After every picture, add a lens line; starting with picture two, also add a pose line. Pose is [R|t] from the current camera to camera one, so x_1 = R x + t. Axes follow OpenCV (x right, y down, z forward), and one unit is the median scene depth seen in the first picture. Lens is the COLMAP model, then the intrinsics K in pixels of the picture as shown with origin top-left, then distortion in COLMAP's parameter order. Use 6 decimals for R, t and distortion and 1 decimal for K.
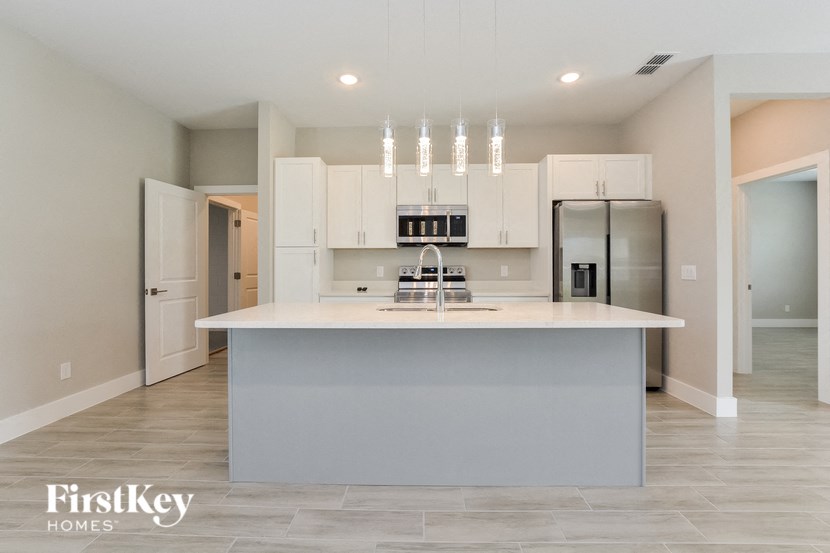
lens RADIAL K [[368.8, 0, 411.7], [0, 368.8, 269.2], [0, 0, 1]] dist [-0.016454, 0.000571]
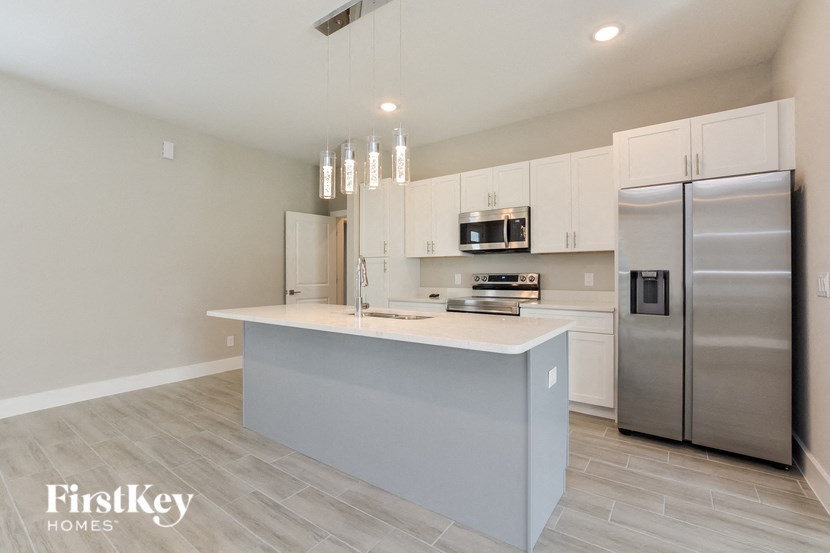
lens RADIAL K [[370.5, 0, 416.5], [0, 370.5, 274.6], [0, 0, 1]] dist [-0.015835, 0.000112]
pose [[0.824631, 0.000832, -0.565670, 0.468230], [-0.002063, 0.999997, -0.001537, -0.004737], [0.565667, 0.002435, 0.824630, 0.107410]]
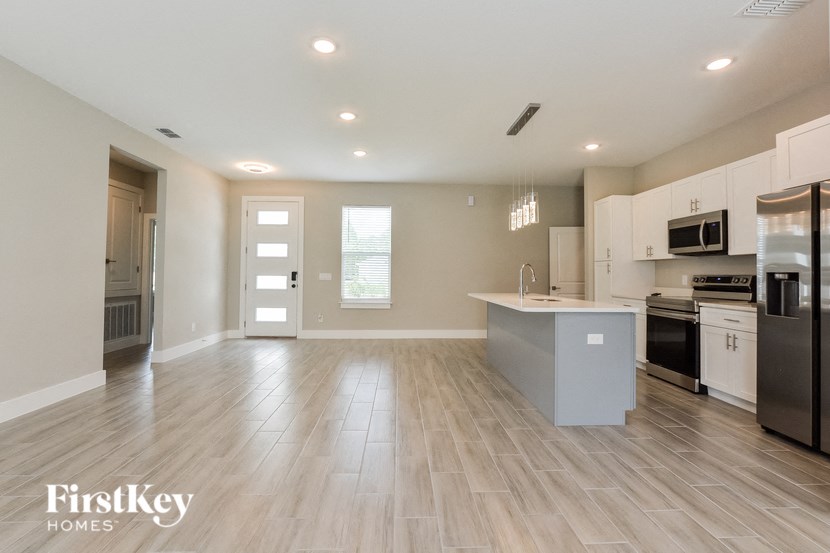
lens RADIAL K [[386.0, 0, 418.0], [0, 386.0, 267.5], [0, 0, 1]] dist [-0.001821, -0.000094]
pose [[0.075657, -0.014304, -0.997031, 1.133416], [-0.012909, 0.999799, -0.015324, -0.003755], [0.997050, 0.014030, 0.075457, 0.174107]]
